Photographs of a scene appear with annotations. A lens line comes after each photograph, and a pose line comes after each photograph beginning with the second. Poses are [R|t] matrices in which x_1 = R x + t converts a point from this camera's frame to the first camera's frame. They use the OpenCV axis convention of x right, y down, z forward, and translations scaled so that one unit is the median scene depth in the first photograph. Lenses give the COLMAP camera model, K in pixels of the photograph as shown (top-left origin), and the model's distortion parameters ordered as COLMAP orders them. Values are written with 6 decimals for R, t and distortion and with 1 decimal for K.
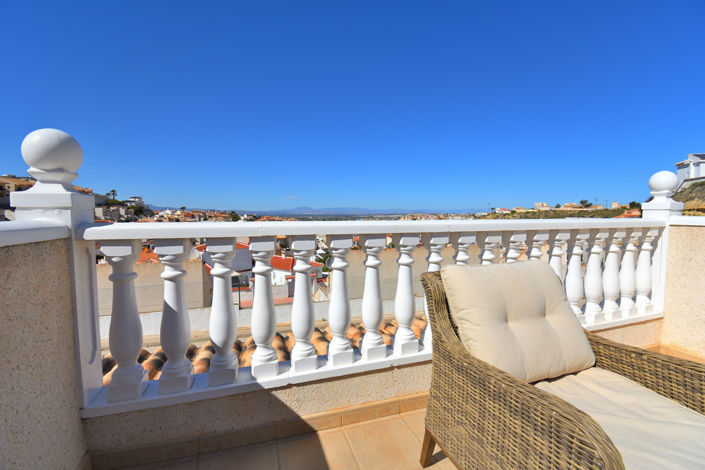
lens RADIAL K [[311.5, 0, 355.0], [0, 311.5, 231.7], [0, 0, 1]] dist [0.020899, -0.027074]
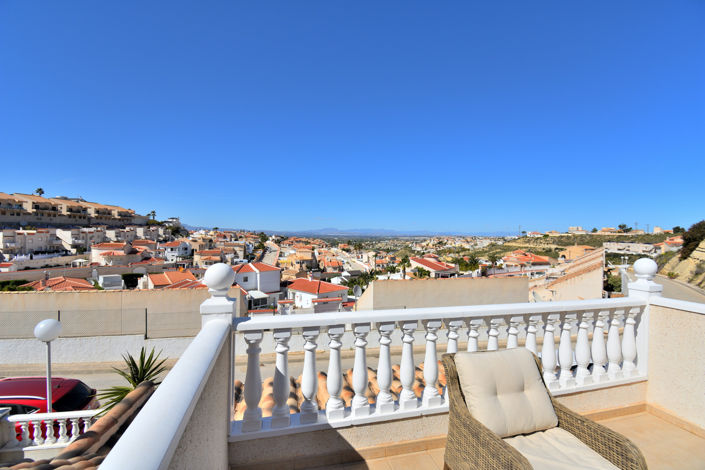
lens RADIAL K [[311.5, 0, 355.0], [0, 311.5, 231.7], [0, 0, 1]] dist [0.020899, -0.027074]
pose [[0.996696, 0.011400, -0.080424, -0.075465], [-0.016868, 0.997568, -0.067634, -0.289750], [0.079458, 0.068767, 0.994463, -0.476424]]
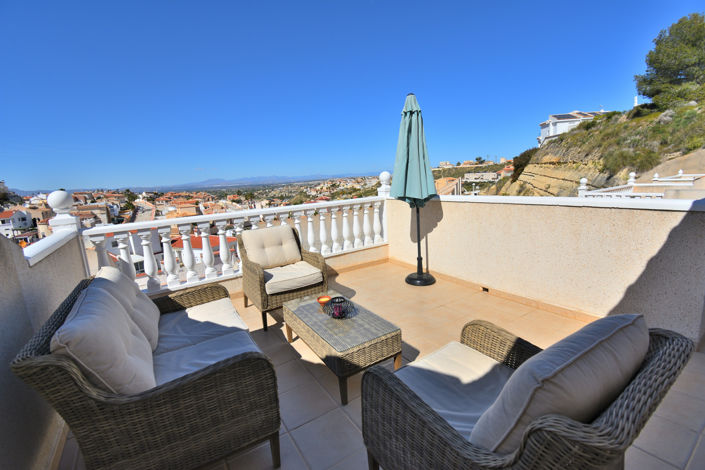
lens RADIAL K [[311.5, 0, 355.0], [0, 311.5, 231.7], [0, 0, 1]] dist [0.020899, -0.027074]
pose [[0.965799, -0.104031, 0.237505, 0.434848], [0.078103, 0.990161, 0.116106, -0.088021], [-0.247247, -0.093585, 0.964422, -1.337736]]
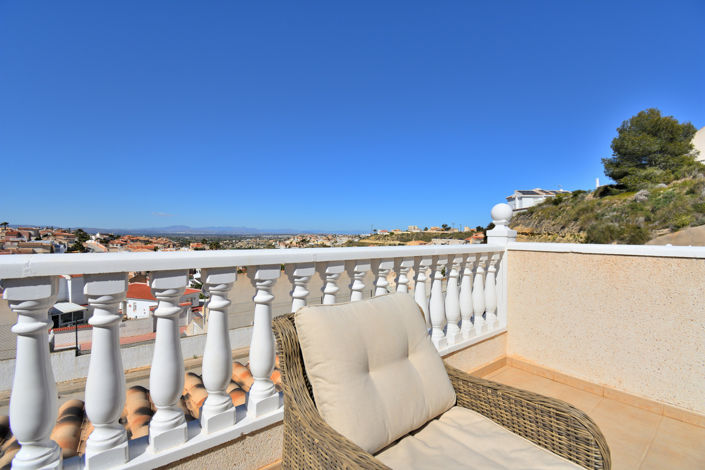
lens RADIAL K [[311.5, 0, 355.0], [0, 311.5, 231.7], [0, 0, 1]] dist [0.020899, -0.027074]
pose [[0.939203, 0.012489, 0.343134, 0.107391], [0.010071, 0.997906, -0.063888, -0.027967], [-0.343213, 0.063459, 0.937111, 0.129993]]
